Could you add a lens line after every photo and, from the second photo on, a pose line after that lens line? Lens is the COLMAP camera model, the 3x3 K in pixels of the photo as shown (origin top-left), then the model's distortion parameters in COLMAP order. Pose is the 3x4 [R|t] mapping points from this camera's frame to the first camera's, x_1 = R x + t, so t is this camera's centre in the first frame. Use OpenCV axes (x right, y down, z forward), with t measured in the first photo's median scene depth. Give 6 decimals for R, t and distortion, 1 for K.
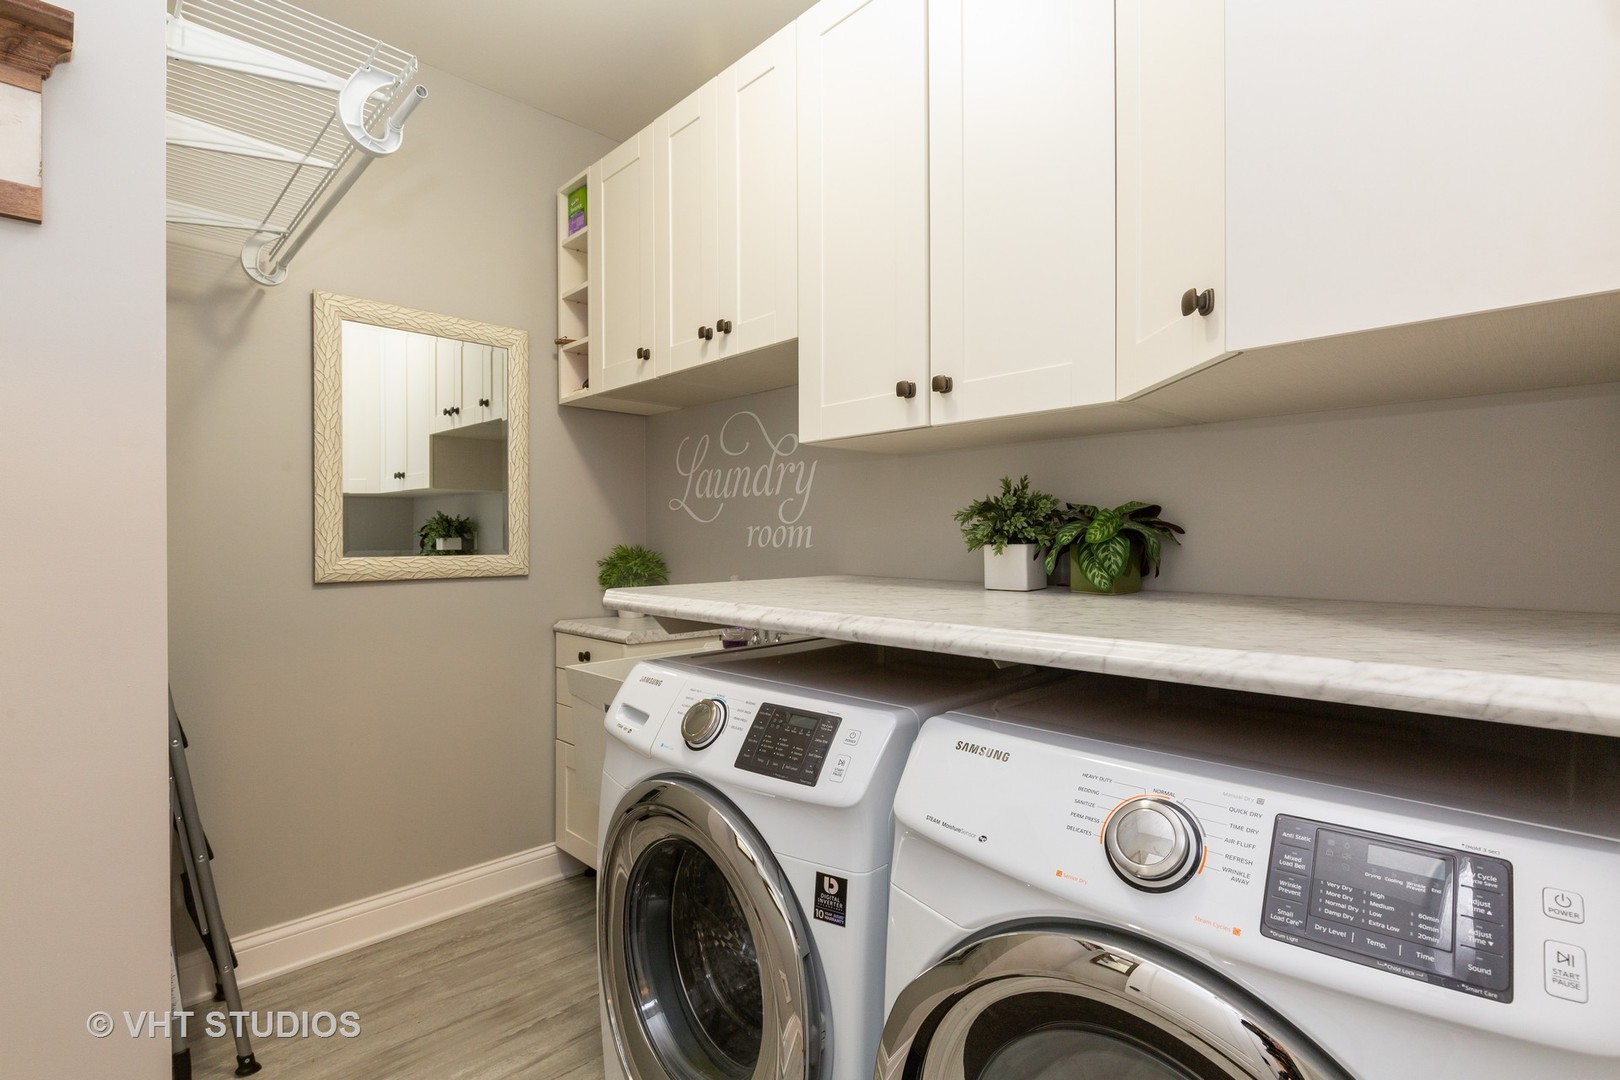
lens RADIAL K [[759.1, 0, 810.9], [0, 759.1, 543.8], [0, 0, 1]] dist [-0.000035, 0.000000]
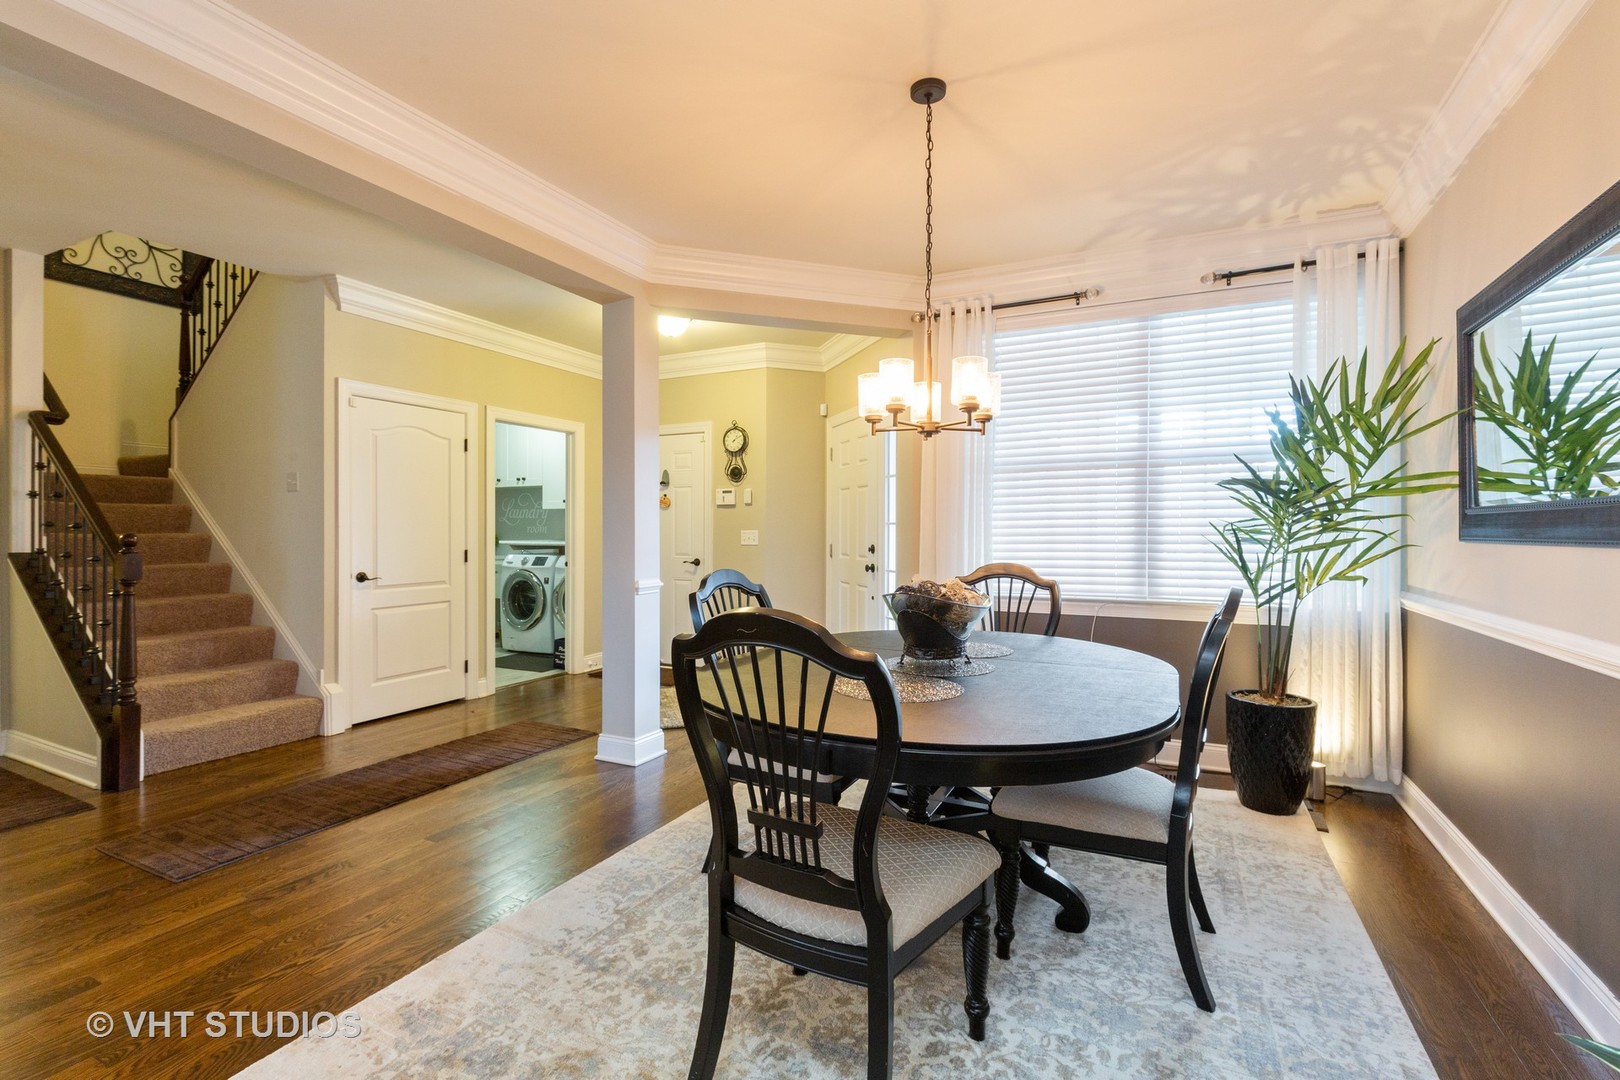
lens RADIAL K [[741.0, 0, 808.0], [0, 741.0, 535.1], [0, 0, 1]] dist [0.005936, 0.000347]
pose [[0.949549, -0.001120, 0.313618, 0.133925], [-0.000129, 0.999992, 0.003962, 0.003189], [-0.313620, -0.003802, 0.949541, -4.894607]]
